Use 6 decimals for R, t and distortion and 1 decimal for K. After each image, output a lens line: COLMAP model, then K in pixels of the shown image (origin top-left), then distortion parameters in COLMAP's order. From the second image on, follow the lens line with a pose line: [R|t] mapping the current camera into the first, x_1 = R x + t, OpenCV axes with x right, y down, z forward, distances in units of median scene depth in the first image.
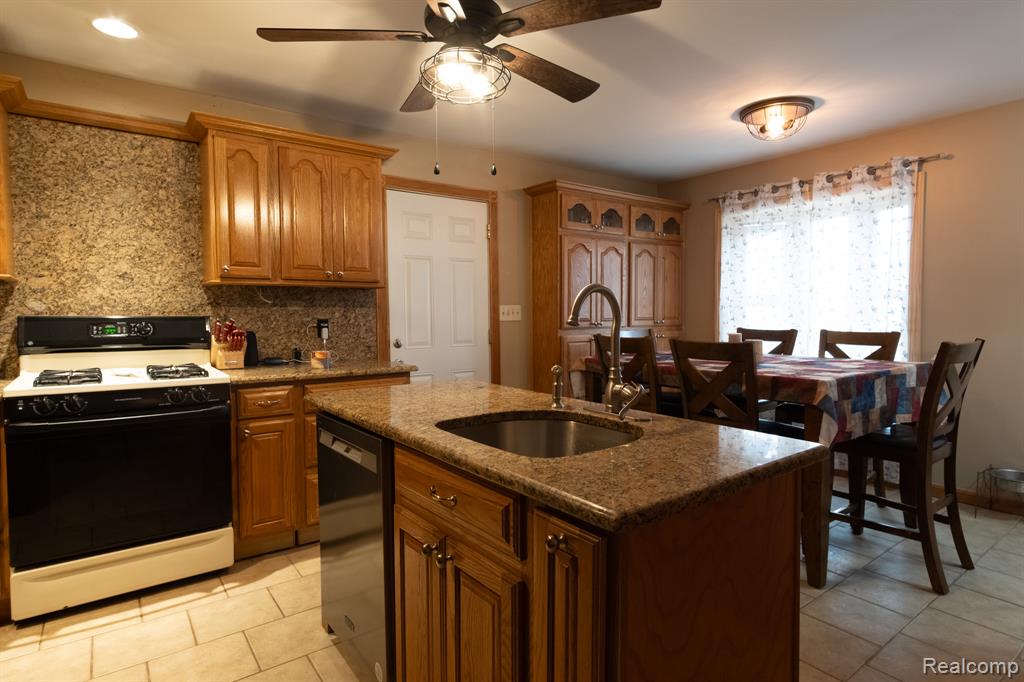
lens RADIAL K [[546.6, 0, 516.3], [0, 546.6, 335.6], [0, 0, 1]] dist [0.006849, 0.002886]
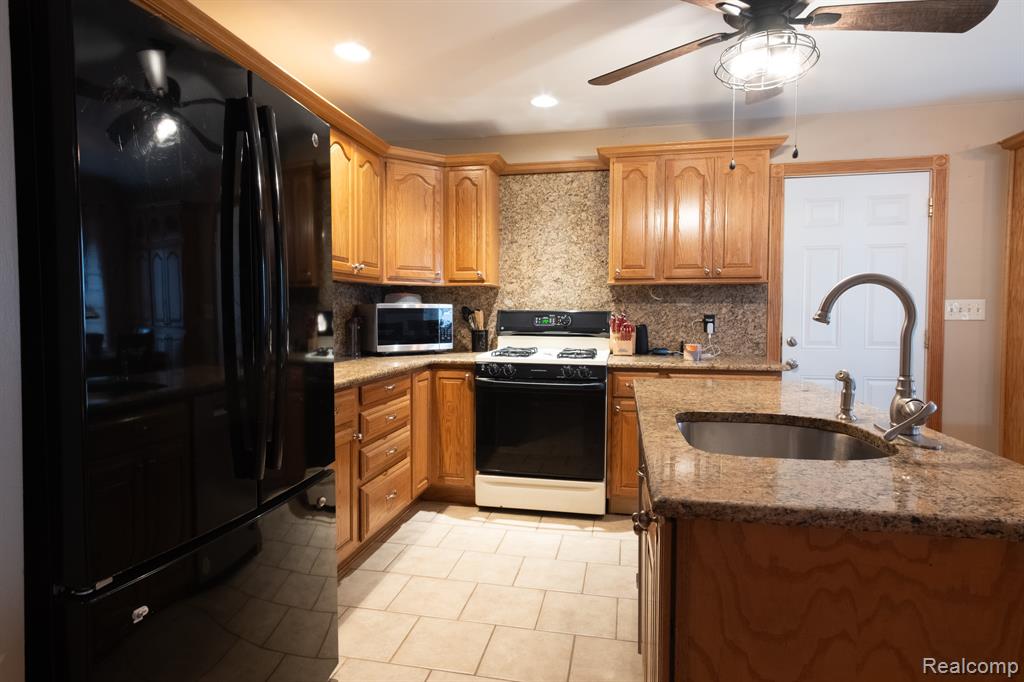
lens RADIAL K [[546.6, 0, 516.3], [0, 546.6, 335.6], [0, 0, 1]] dist [0.006849, 0.002886]
pose [[0.675369, 0.039821, -0.736404, 0.203278], [-0.035356, 0.999141, 0.021603, 0.000461], [0.736632, 0.011446, 0.676197, 0.022335]]
